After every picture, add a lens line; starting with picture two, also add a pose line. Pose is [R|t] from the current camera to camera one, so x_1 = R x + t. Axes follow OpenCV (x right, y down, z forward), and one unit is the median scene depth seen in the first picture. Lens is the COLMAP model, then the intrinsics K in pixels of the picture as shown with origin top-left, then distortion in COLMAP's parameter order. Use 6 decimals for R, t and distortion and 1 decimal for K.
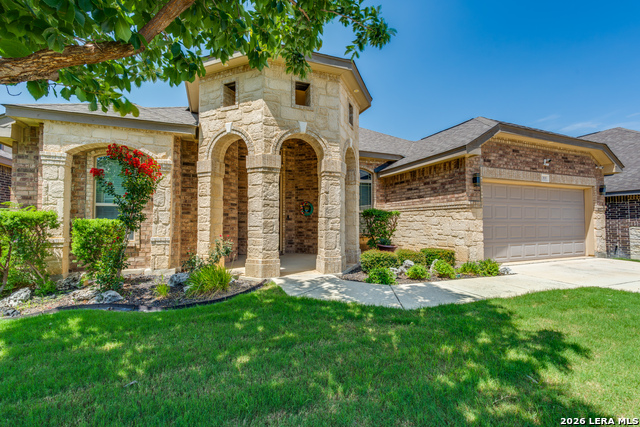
lens RADIAL K [[286.3, 0, 321.4], [0, 286.3, 214.8], [0, 0, 1]] dist [-0.003687, 0.000583]
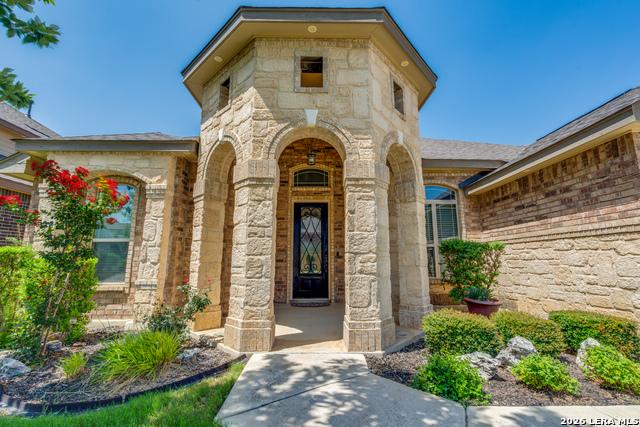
lens RADIAL K [[286.3, 0, 318.6], [0, 286.3, 213.2], [0, 0, 1]] dist [-0.003687, 0.000583]
pose [[0.937617, -0.058523, -0.342710, 0.161929], [0.009319, 0.989607, -0.143494, 0.013123], [0.347546, 0.131349, 0.928418, 0.397285]]
